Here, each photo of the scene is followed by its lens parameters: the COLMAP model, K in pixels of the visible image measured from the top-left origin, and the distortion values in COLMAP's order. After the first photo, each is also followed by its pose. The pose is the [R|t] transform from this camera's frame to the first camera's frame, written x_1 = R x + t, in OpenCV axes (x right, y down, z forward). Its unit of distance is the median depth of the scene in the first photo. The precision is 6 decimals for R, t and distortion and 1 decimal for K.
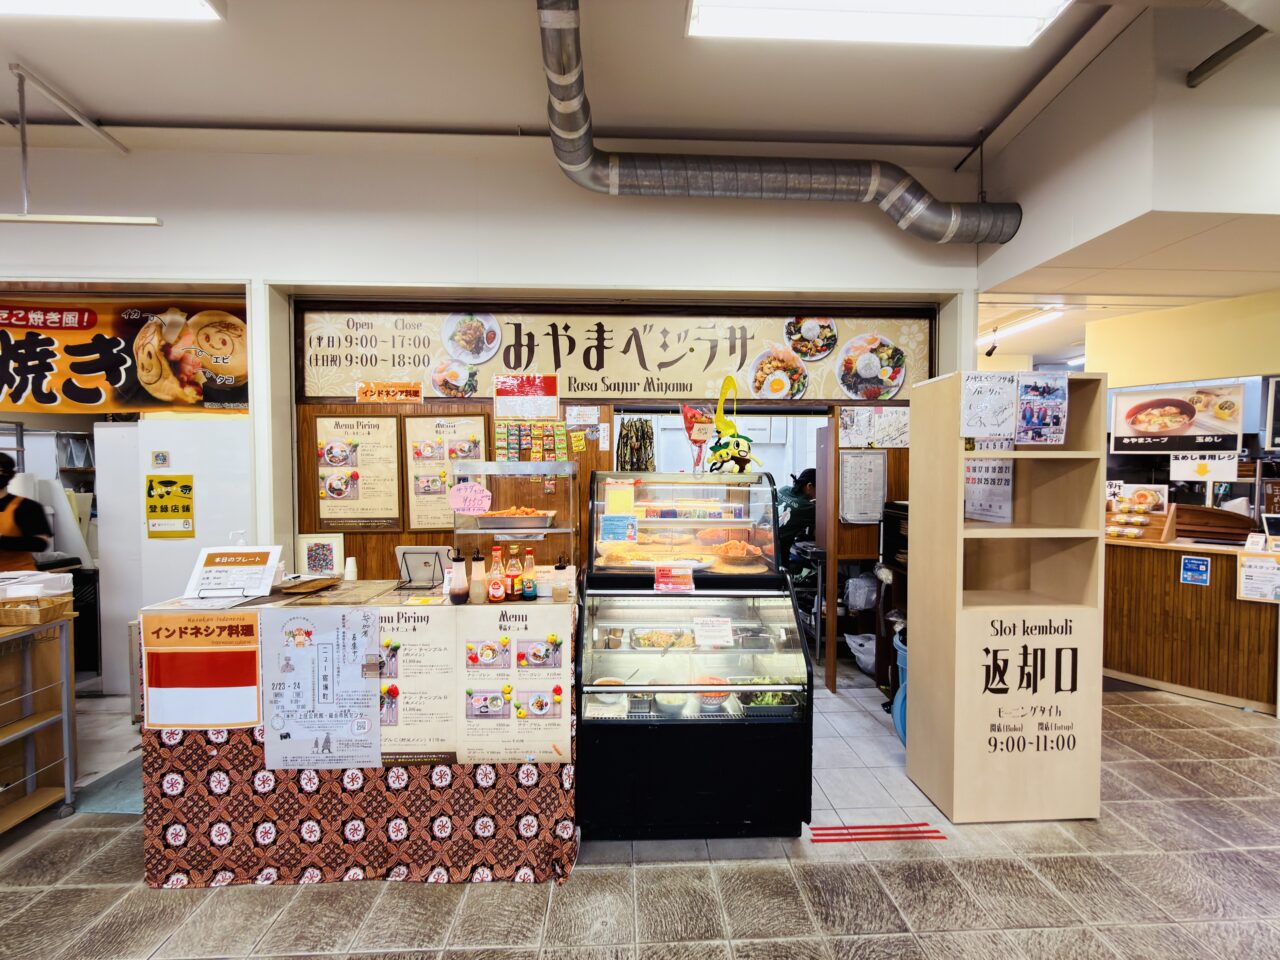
lens RADIAL K [[507.6, 0, 640.6], [0, 507.6, 484.4], [0, 0, 1]] dist [0.000275, -0.000027]
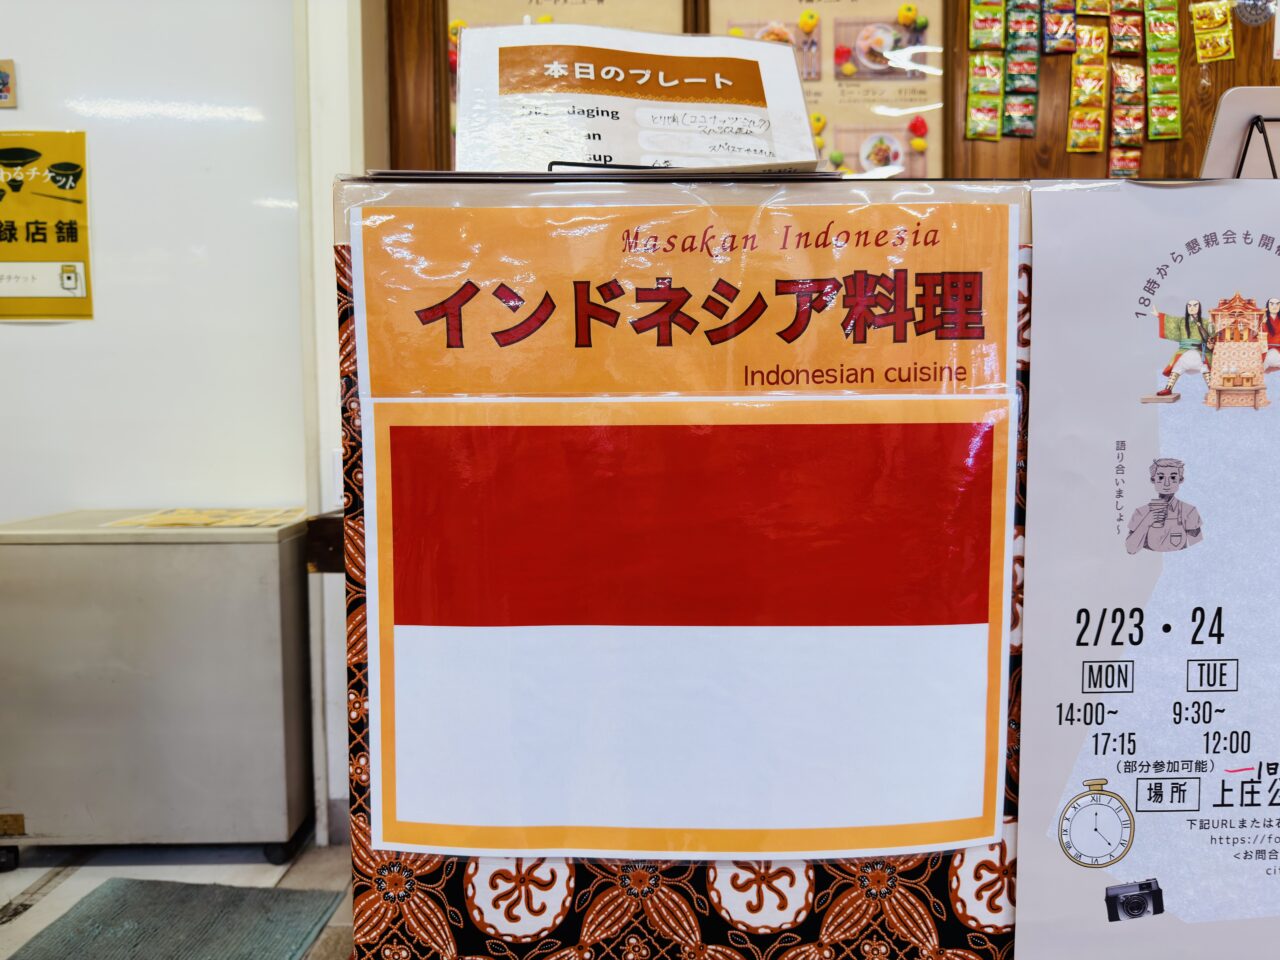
lens RADIAL K [[940.7, 0, 636.6], [0, 940.7, 478.6], [0, 0, 1]] dist [-0.012613, -0.006559]
pose [[0.999472, 0.000485, -0.032493, -0.868344], [0.000816, 0.999200, 0.039995, 0.332615], [0.032486, -0.040000, 0.998671, 0.669114]]
